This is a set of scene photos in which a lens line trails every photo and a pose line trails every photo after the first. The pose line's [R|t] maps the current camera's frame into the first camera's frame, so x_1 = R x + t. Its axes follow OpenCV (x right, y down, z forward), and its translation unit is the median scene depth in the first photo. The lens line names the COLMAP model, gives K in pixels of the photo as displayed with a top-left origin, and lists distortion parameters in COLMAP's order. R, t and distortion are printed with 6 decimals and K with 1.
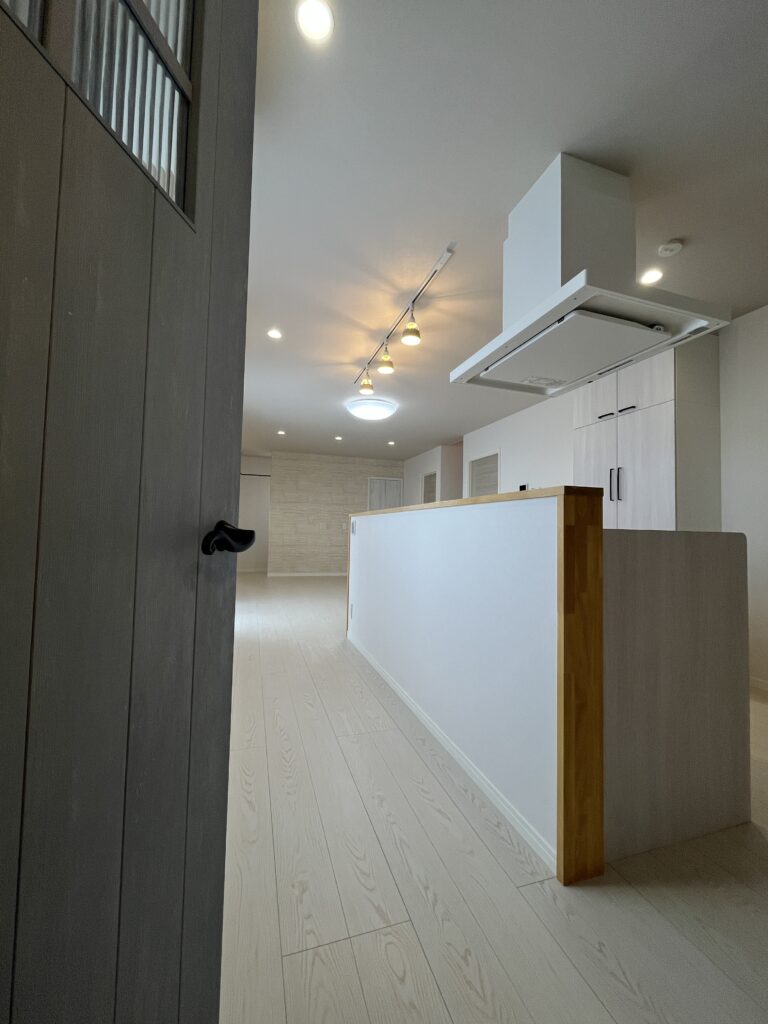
lens RADIAL K [[414.0, 0, 384.6], [0, 414.0, 511.8], [0, 0, 1]] dist [-0.006884, 0.000713]
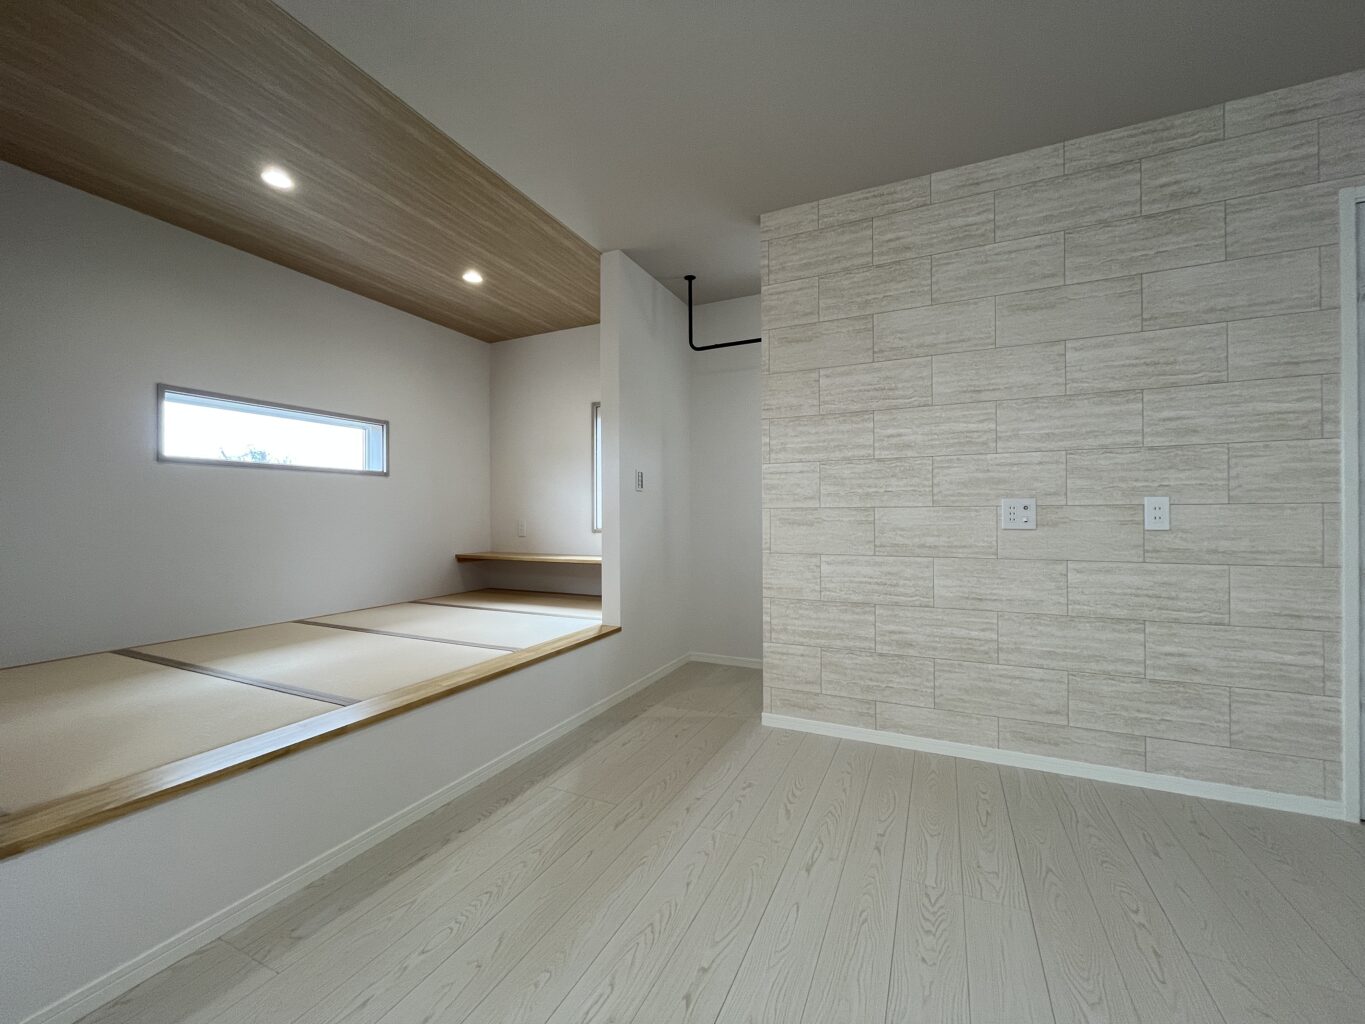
lens RADIAL K [[551.9, 0, 680.7], [0, 551.9, 511.5], [0, 0, 1]] dist [-0.006884, 0.000713]
pose [[0.726681, -0.030179, -0.686312, -0.086751], [0.054126, 0.998444, 0.013405, 0.021202], [0.684840, -0.046888, 0.727184, 0.714140]]
